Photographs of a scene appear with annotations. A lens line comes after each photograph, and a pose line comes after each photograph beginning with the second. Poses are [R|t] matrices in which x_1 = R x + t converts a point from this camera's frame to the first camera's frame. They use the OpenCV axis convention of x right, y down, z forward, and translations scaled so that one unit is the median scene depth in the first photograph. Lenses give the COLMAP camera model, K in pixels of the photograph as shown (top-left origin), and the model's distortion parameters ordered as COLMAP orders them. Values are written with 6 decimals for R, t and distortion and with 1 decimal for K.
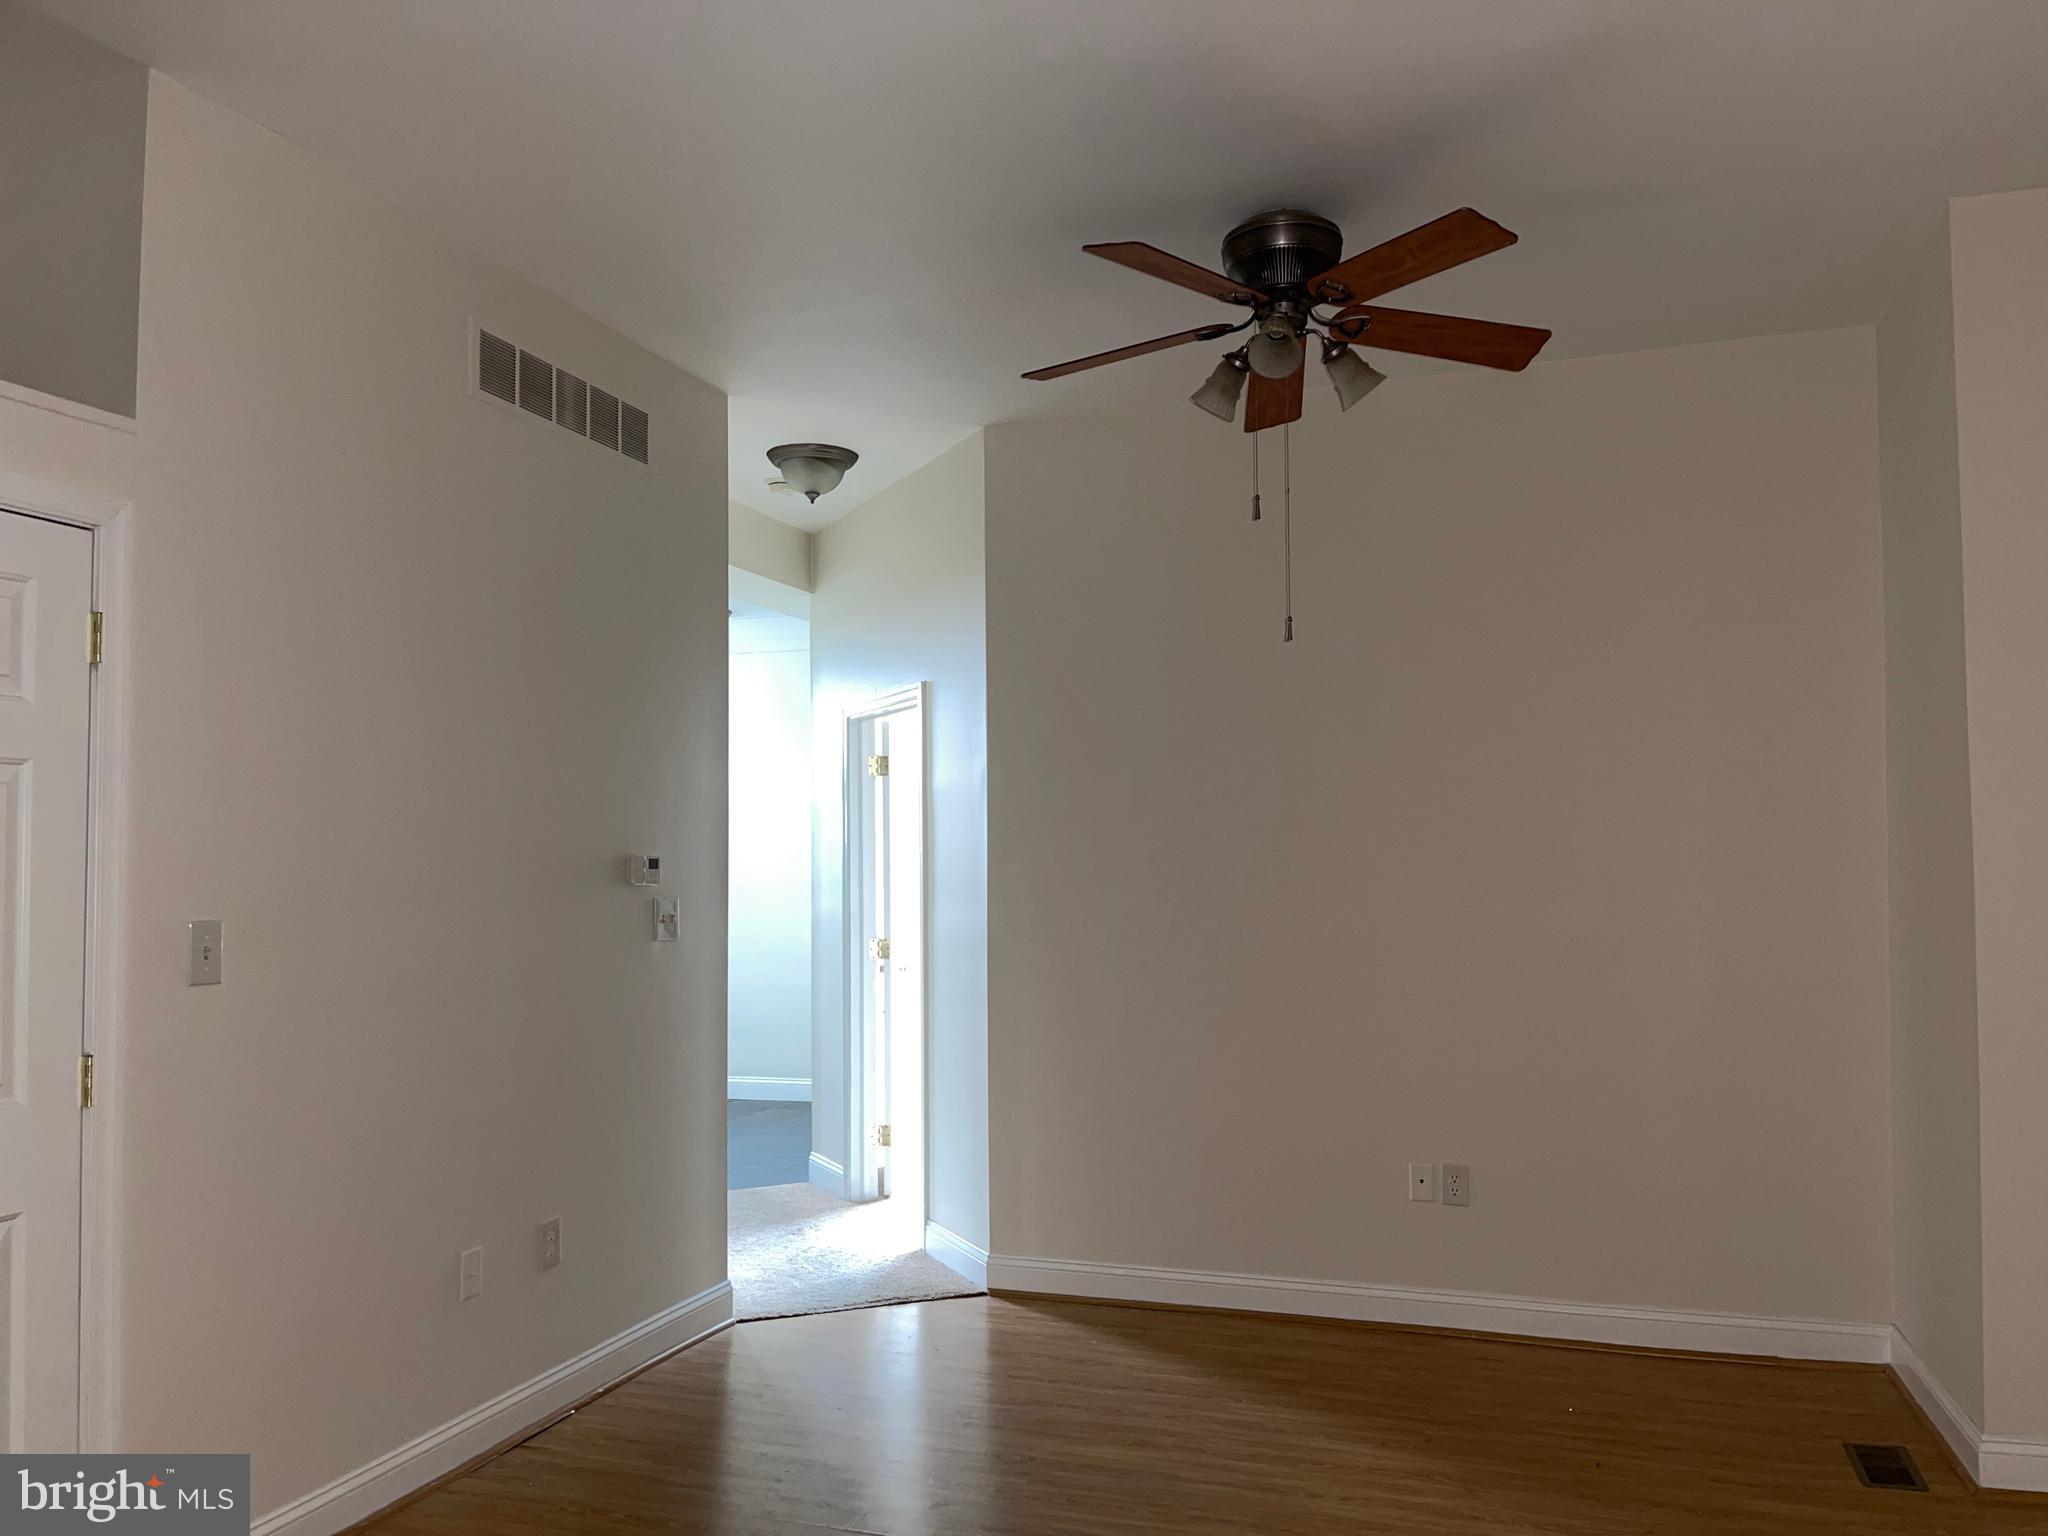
lens RADIAL K [[1530.7, 0, 1023.3], [0, 1530.7, 767.6], [0, 0, 1]] dist [0.031723, -0.044005]
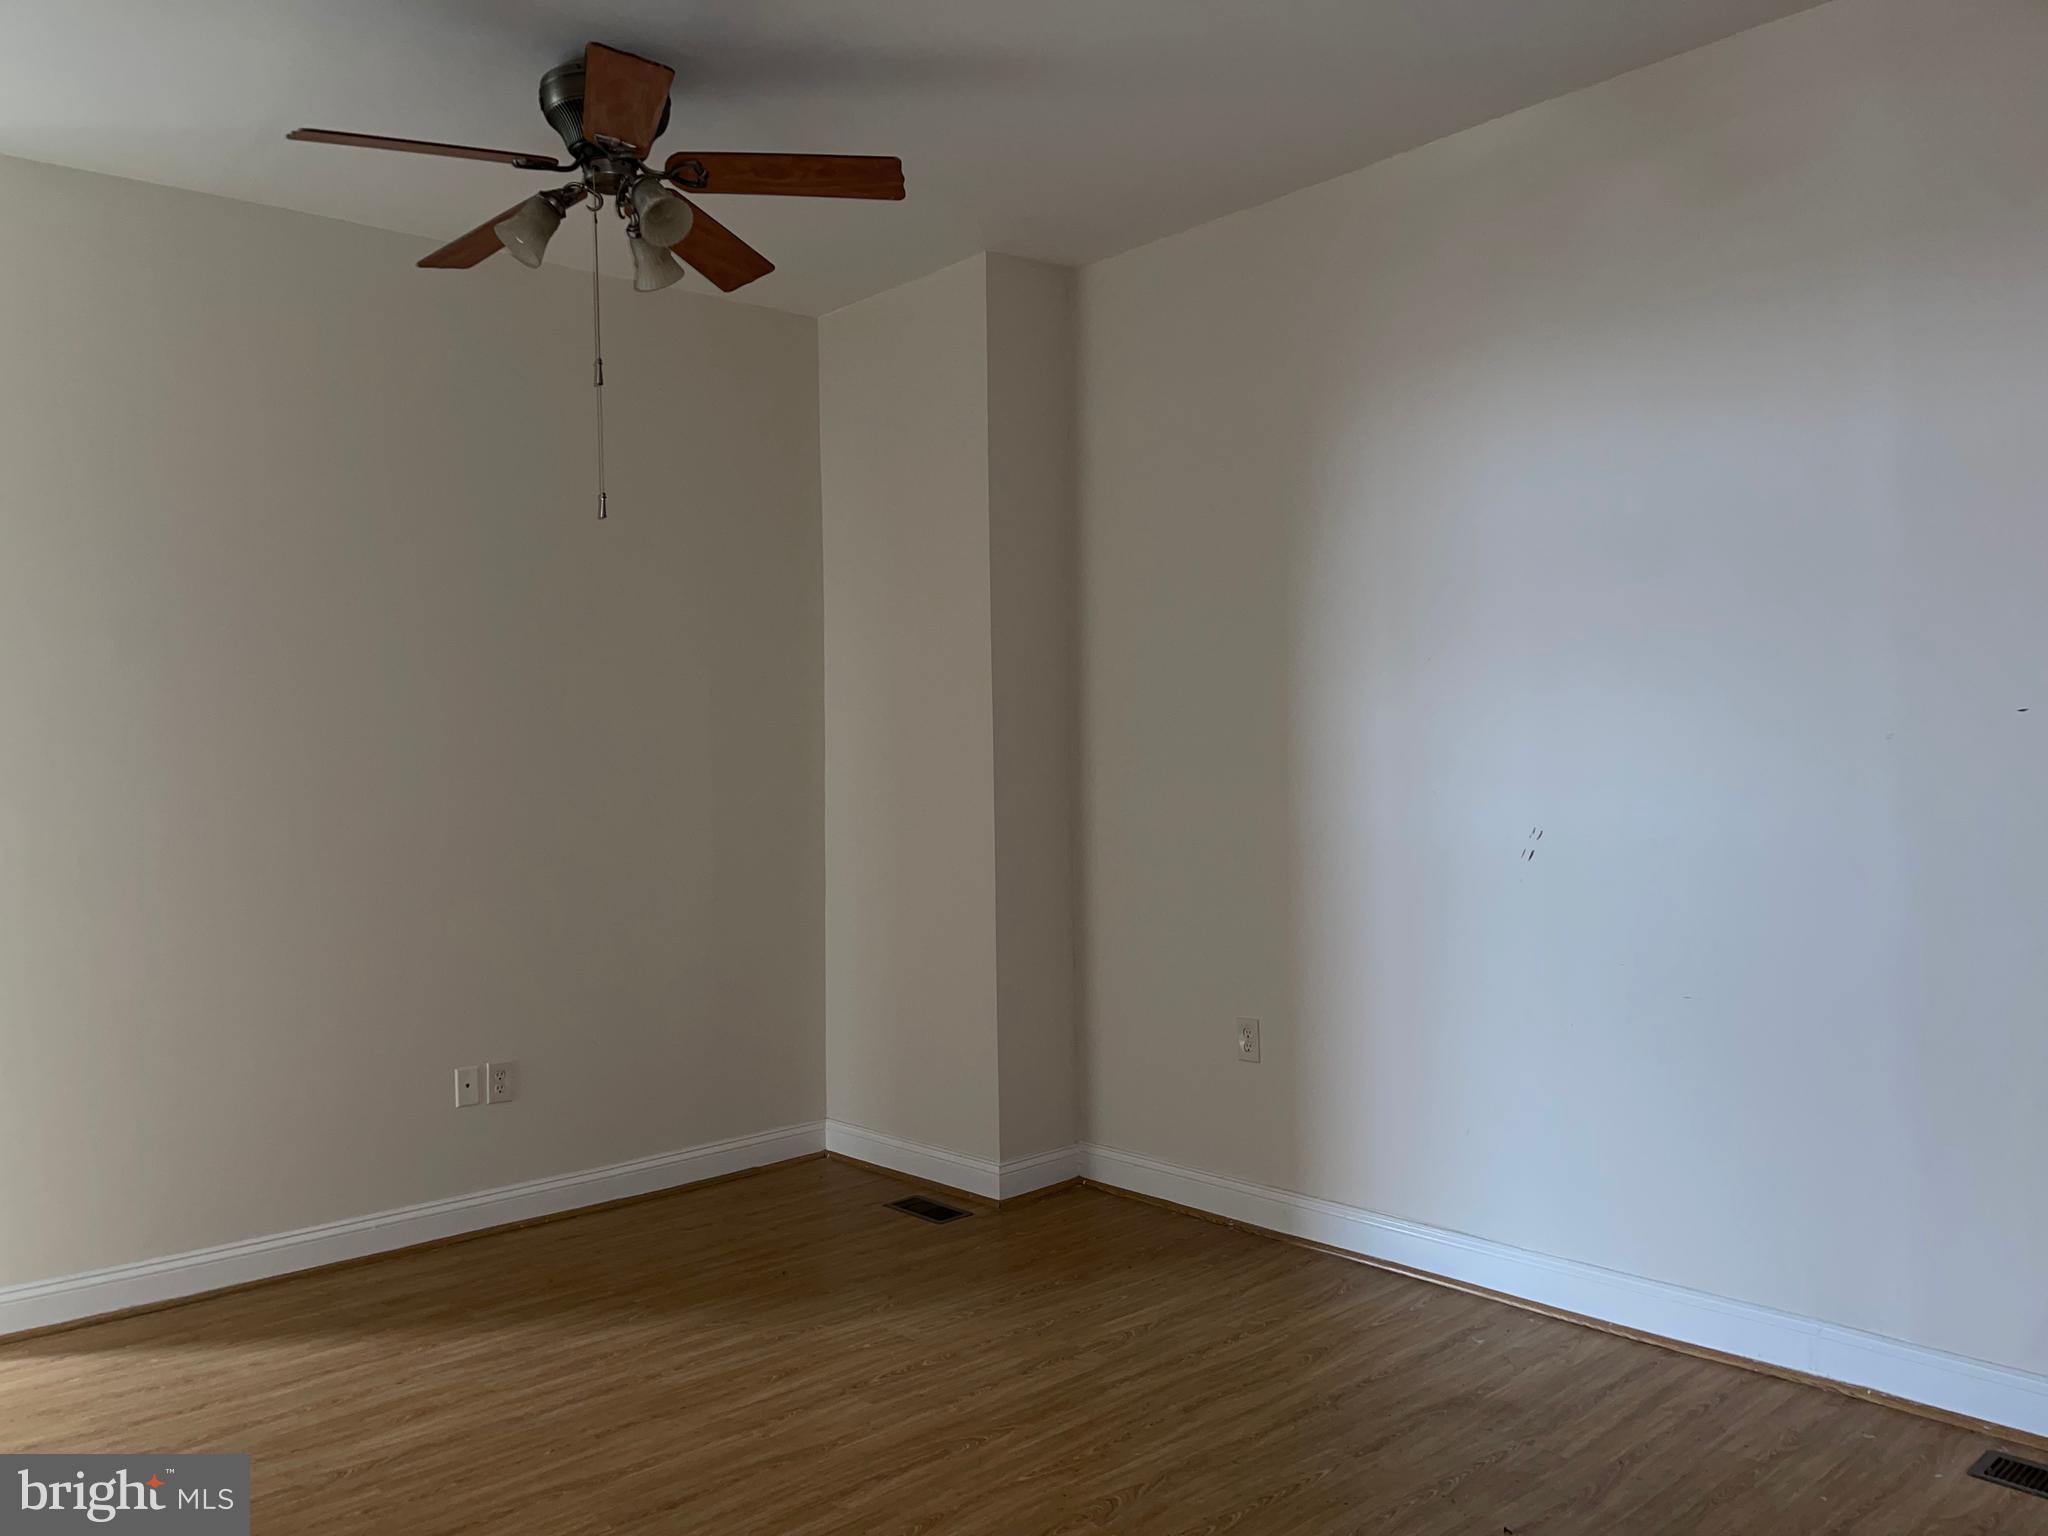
lens RADIAL K [[1530.7, 0, 1023.3], [0, 1530.7, 766.7], [0, 0, 1]] dist [0.031723, -0.044005]
pose [[0.490866, -0.007076, 0.871206, -0.497412], [-0.040765, 0.998685, 0.031079, 0.028568], [-0.870281, -0.050771, 0.489932, 0.276583]]
